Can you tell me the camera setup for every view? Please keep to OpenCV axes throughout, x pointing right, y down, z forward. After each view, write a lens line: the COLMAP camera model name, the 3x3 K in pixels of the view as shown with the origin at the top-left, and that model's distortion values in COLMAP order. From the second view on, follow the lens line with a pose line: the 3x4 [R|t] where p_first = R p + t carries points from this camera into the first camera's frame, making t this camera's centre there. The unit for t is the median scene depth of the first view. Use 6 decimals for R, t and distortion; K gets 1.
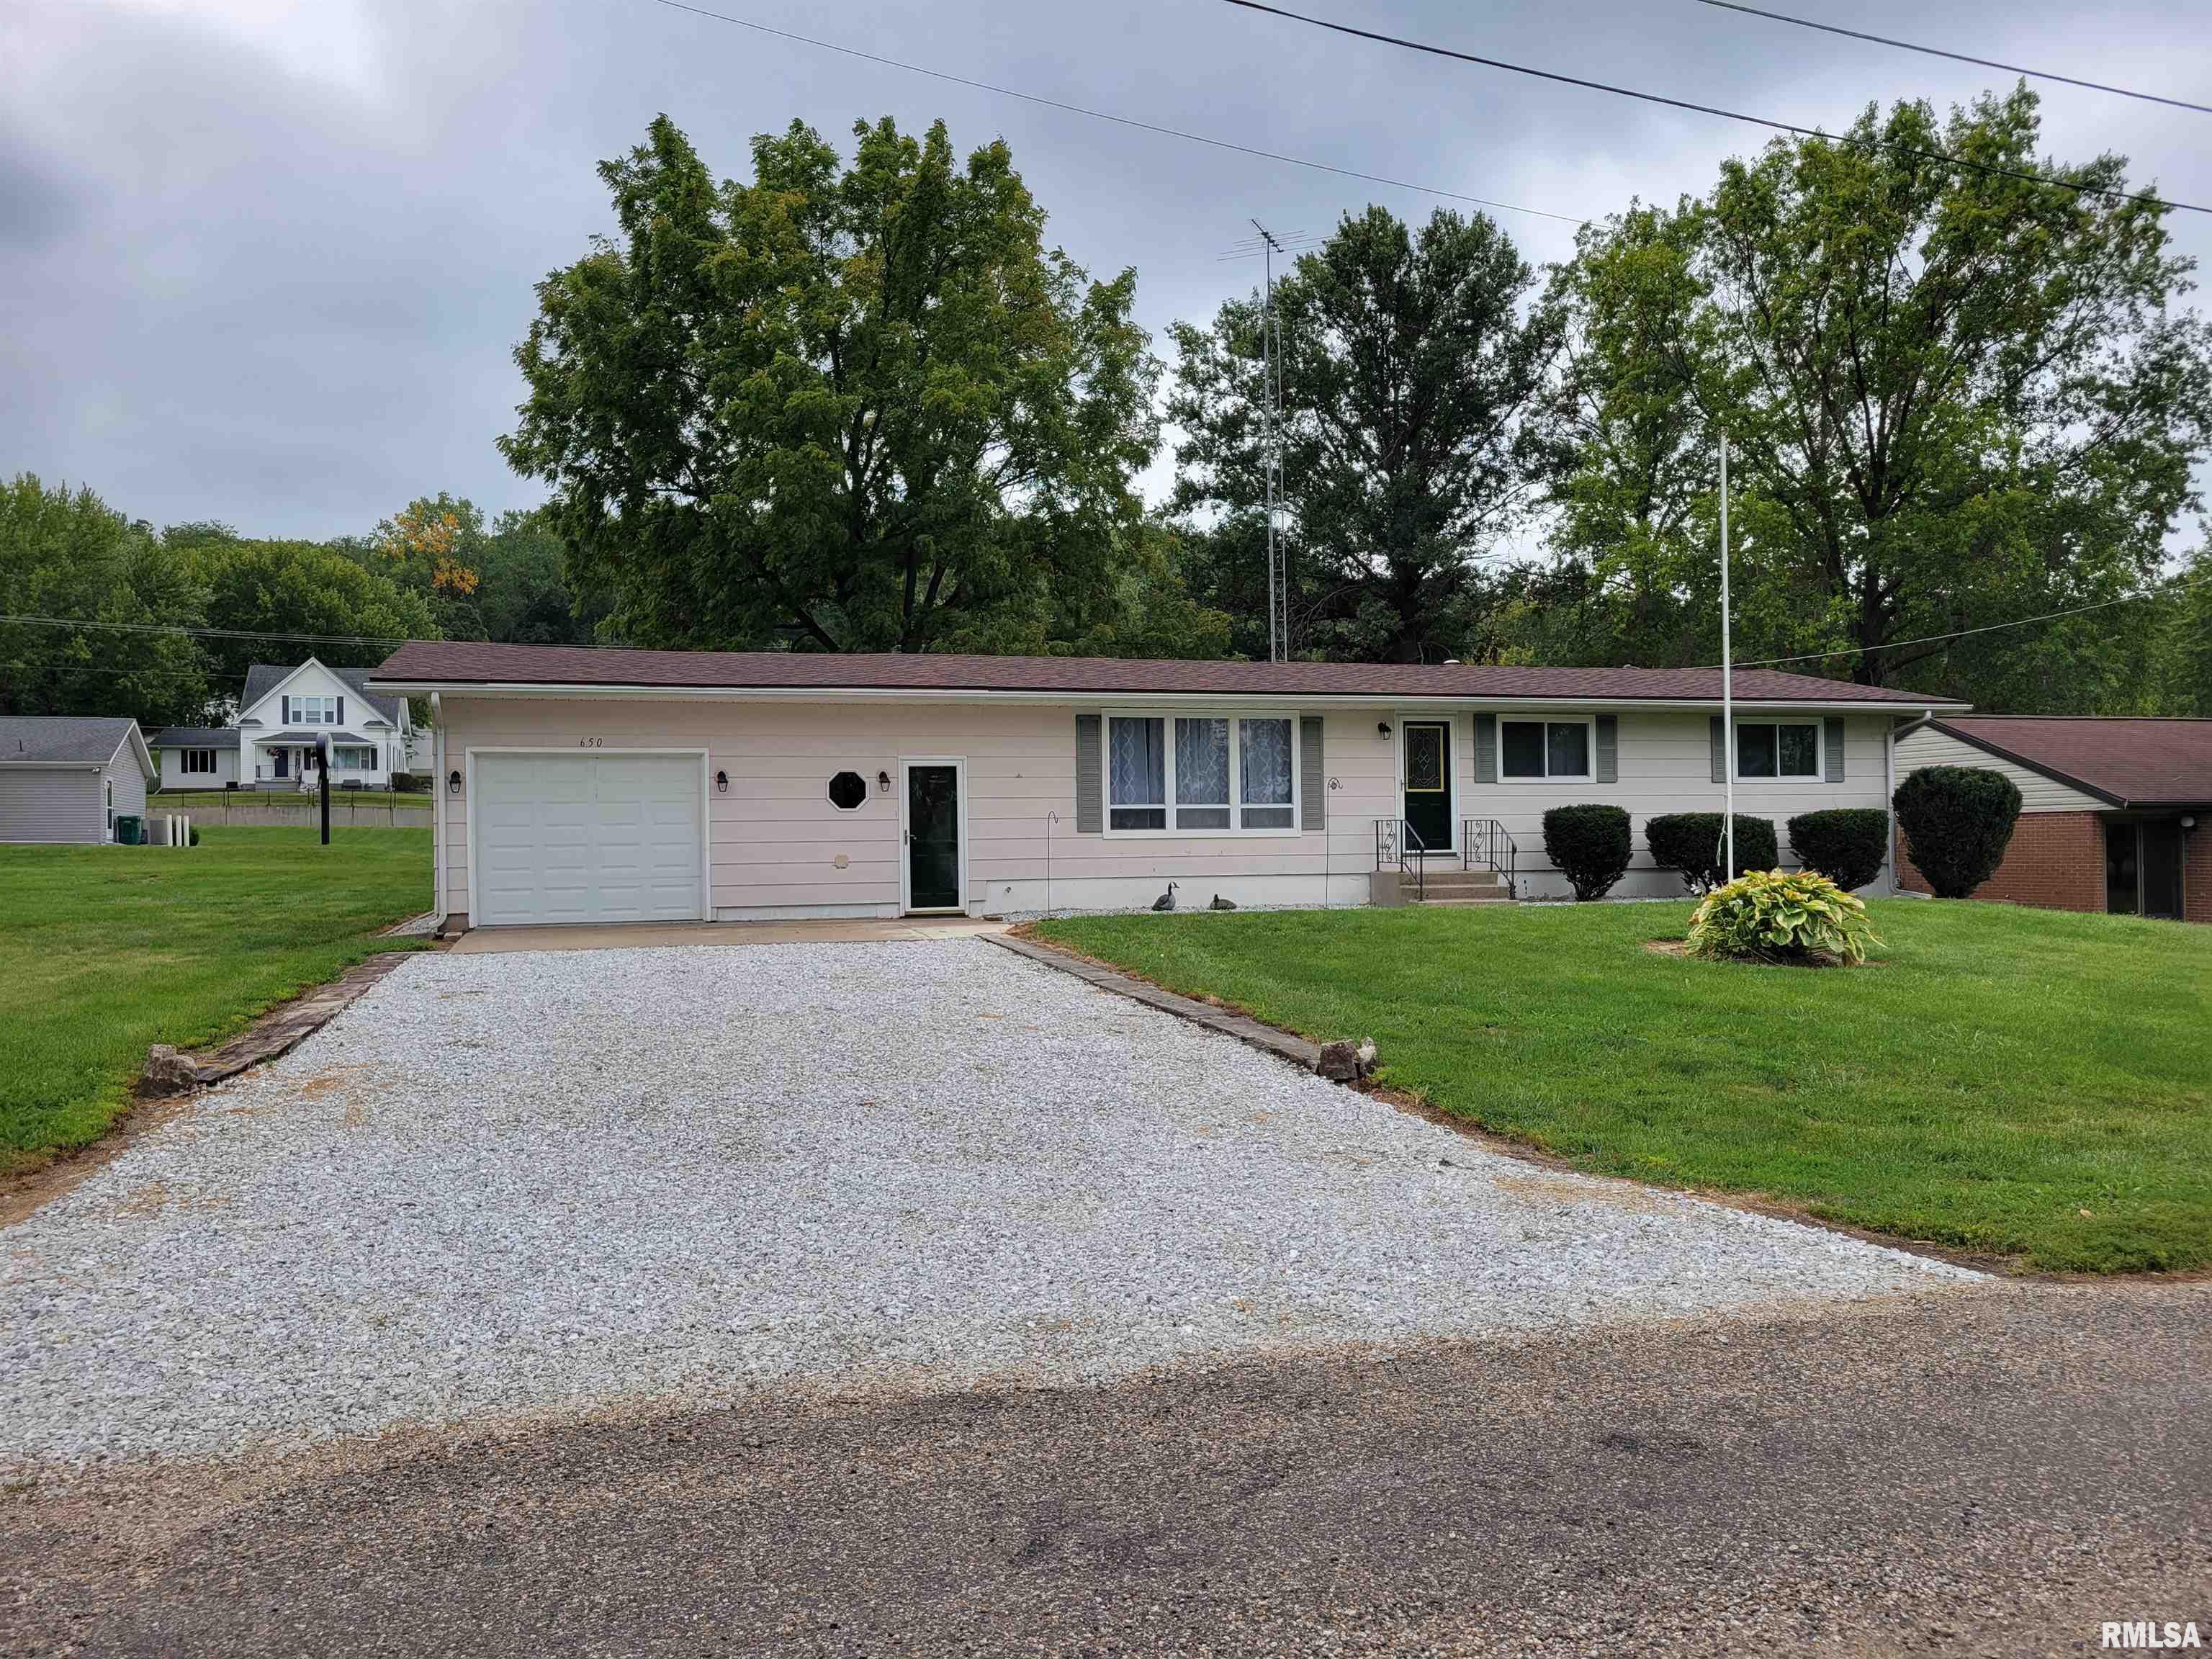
lens RADIAL K [[1665.3, 0, 1106.0], [0, 1665.3, 829.5], [0, 0, 1]] dist [0.049560, -0.033645]
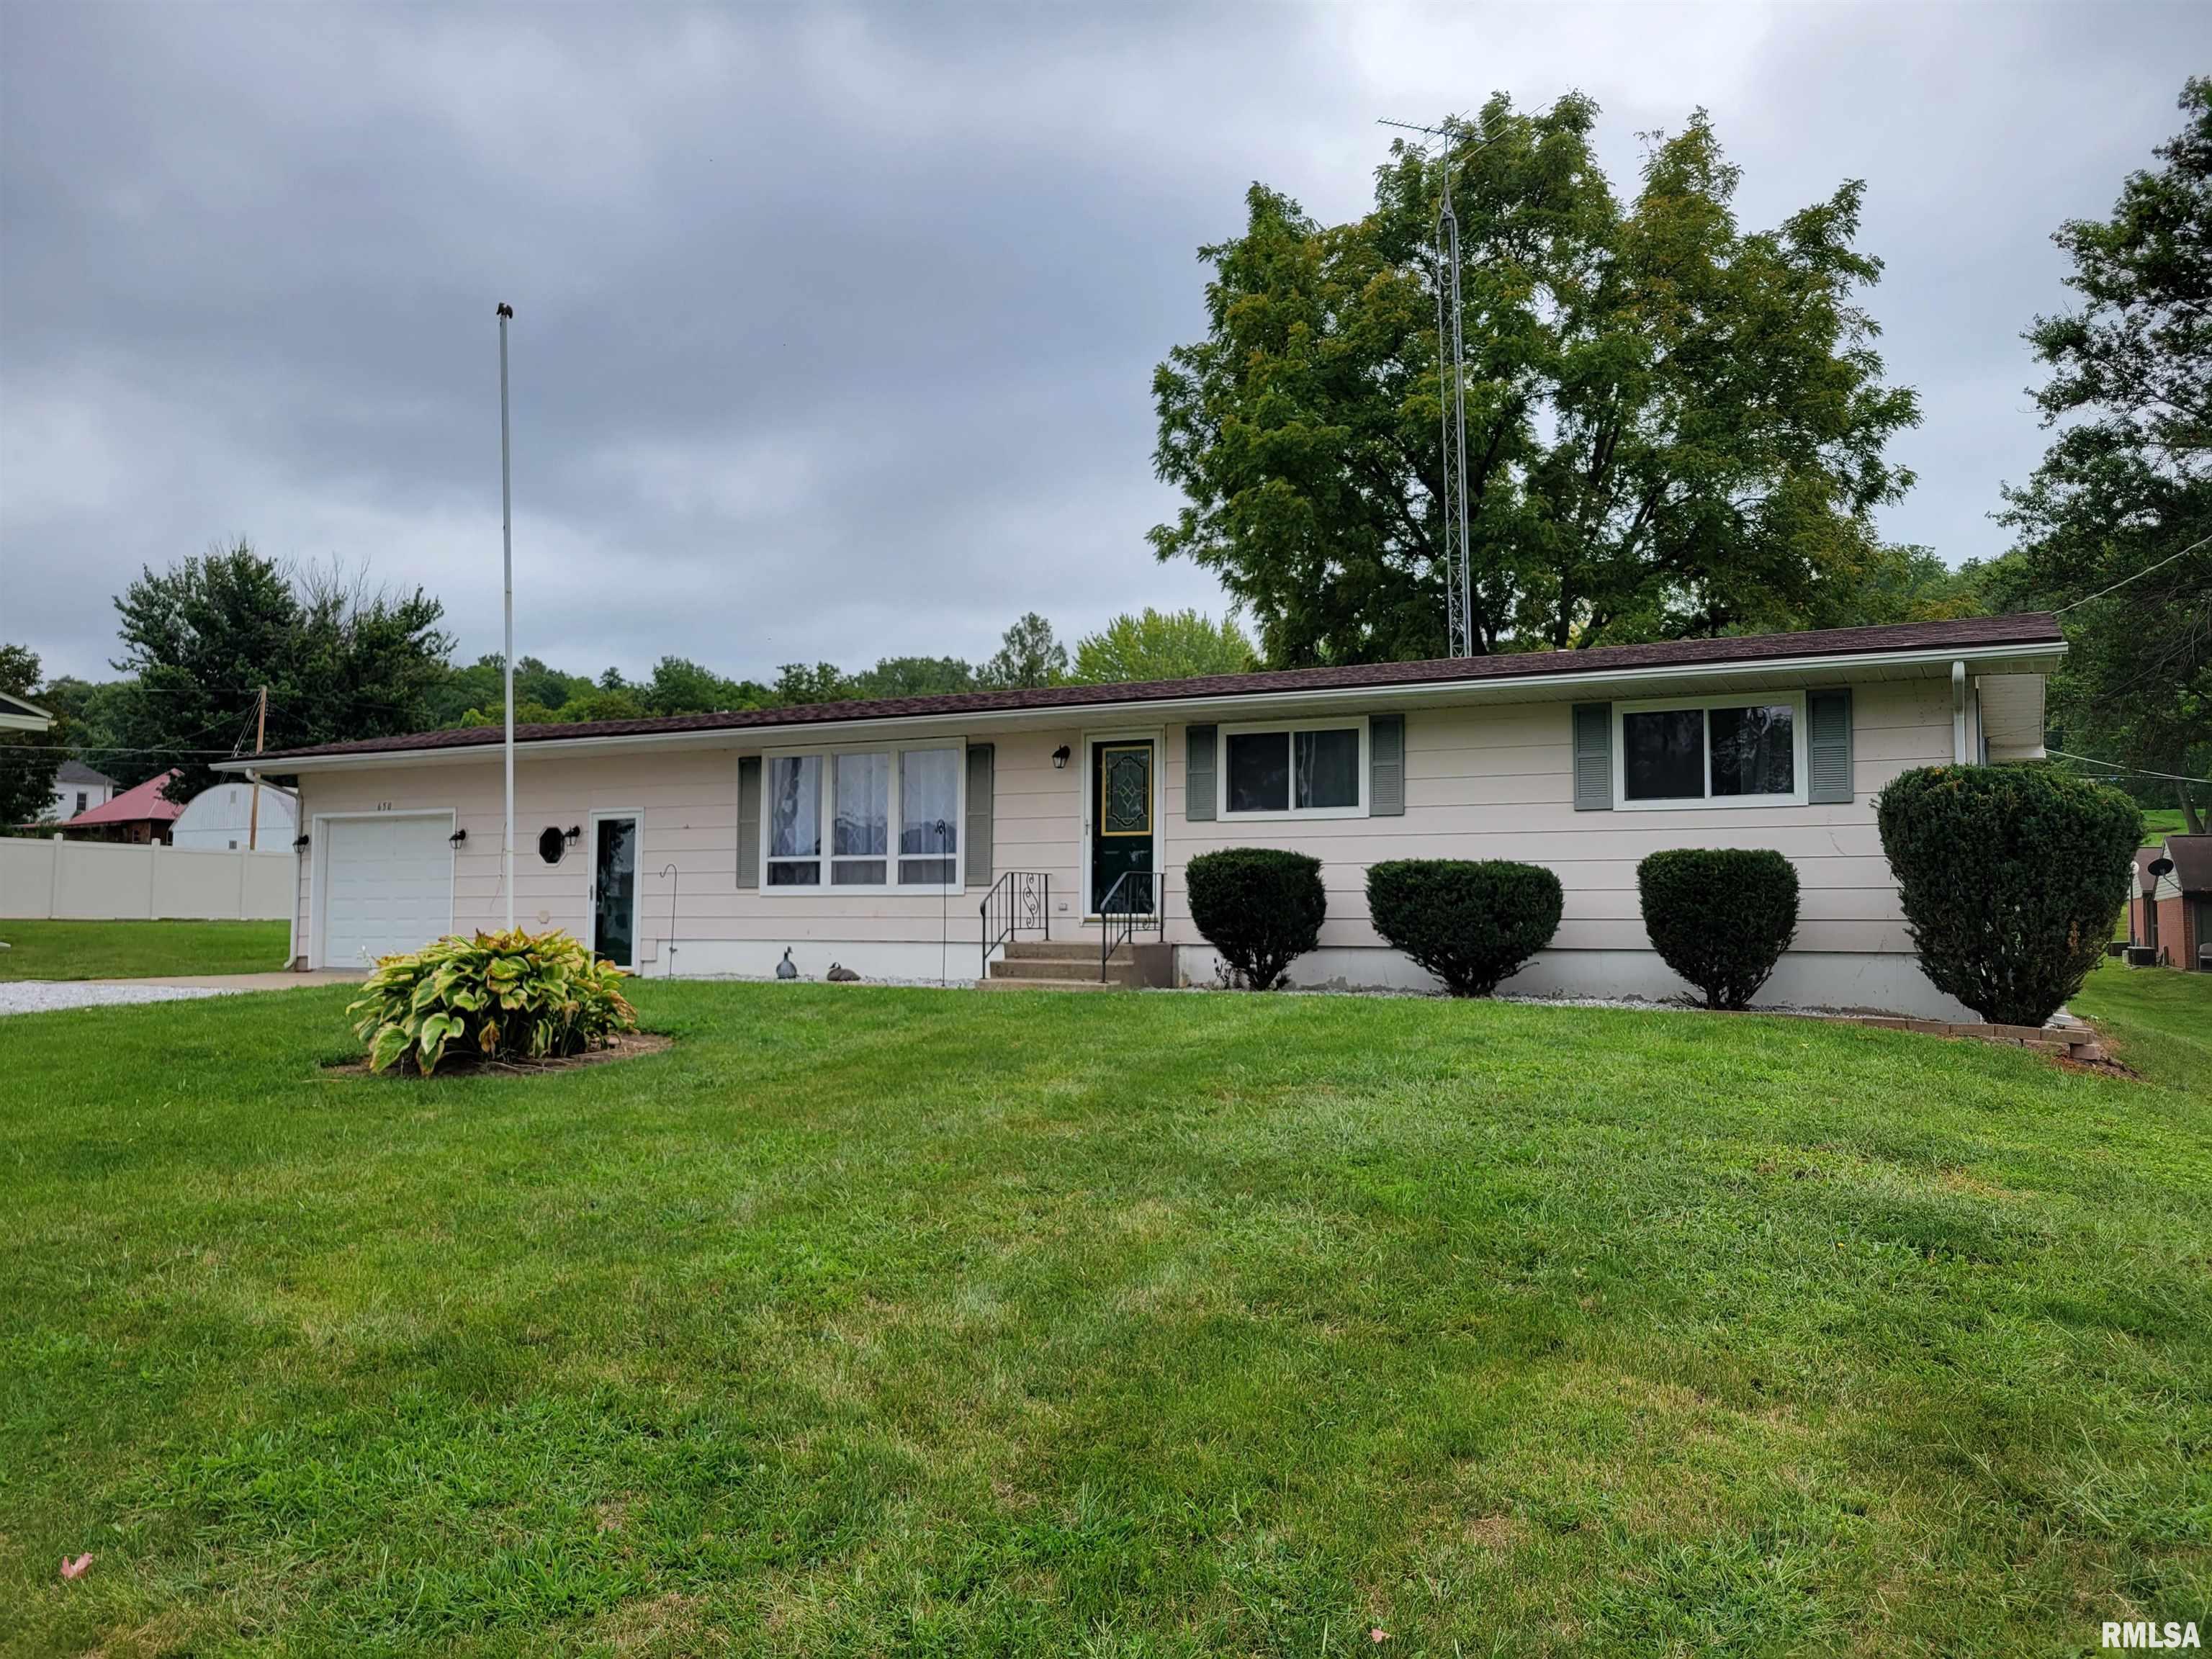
lens RADIAL K [[1665.3, 0, 1106.0], [0, 1665.3, 829.5], [0, 0, 1]] dist [0.049560, -0.033645]
pose [[0.724362, -0.023137, -0.689032, 0.733668], [-0.004709, 0.999247, -0.038503, 0.003599], [0.689404, 0.031135, 0.723708, 0.479718]]
